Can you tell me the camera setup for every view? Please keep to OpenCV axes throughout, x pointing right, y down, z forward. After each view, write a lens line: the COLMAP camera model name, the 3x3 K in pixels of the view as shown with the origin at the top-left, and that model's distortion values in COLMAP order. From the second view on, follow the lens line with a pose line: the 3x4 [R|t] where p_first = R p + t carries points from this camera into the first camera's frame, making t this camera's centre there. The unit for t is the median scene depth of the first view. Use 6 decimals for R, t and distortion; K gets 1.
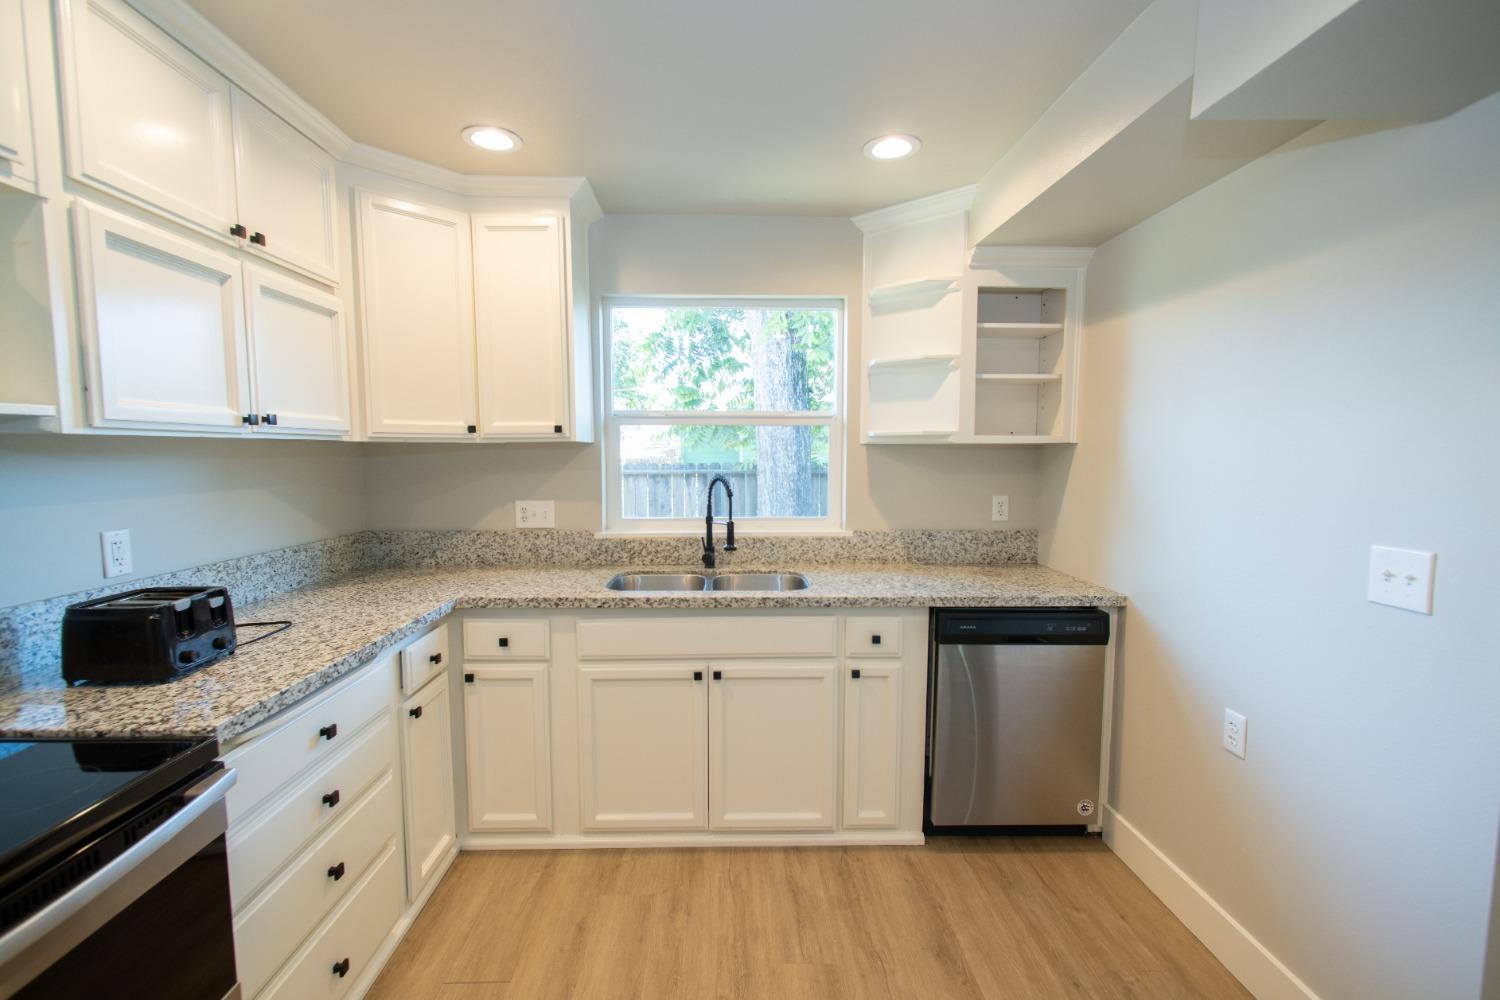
lens RADIAL K [[592.5, 0, 751.9], [0, 592.5, 495.7], [0, 0, 1]] dist [0.004226, -0.000507]
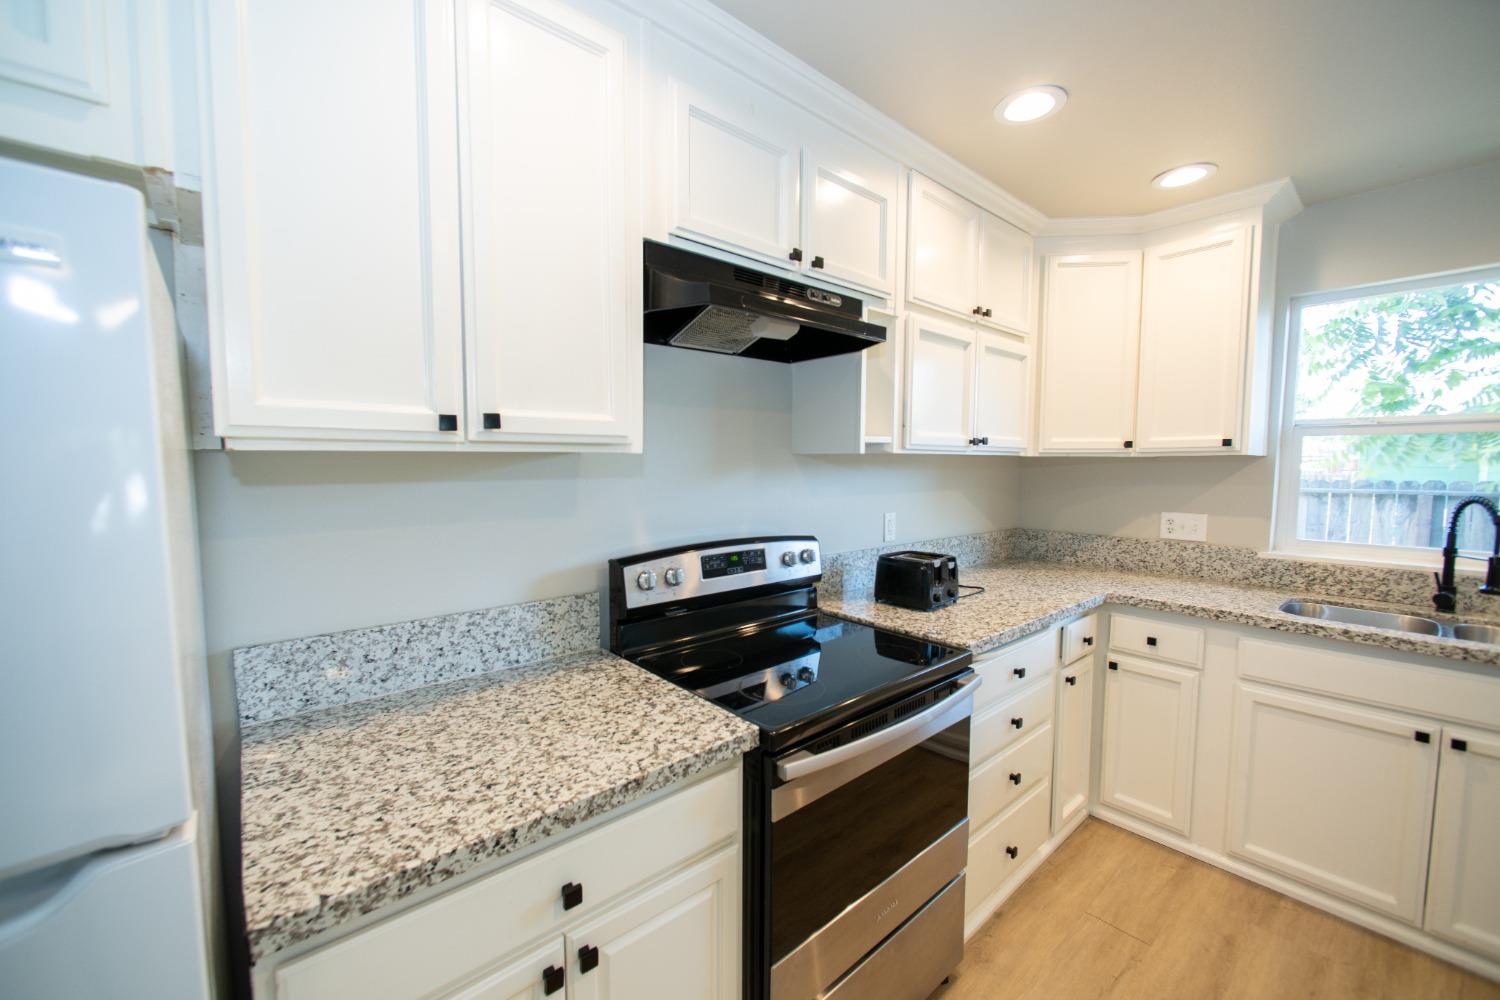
lens RADIAL K [[592.5, 0, 746.4], [0, 592.5, 504.9], [0, 0, 1]] dist [0.004226, -0.000507]
pose [[0.641467, 0.057355, -0.765004, -0.080095], [-0.061375, 0.997842, 0.023348, 0.019571], [0.764692, 0.031975, 0.643602, -0.270489]]
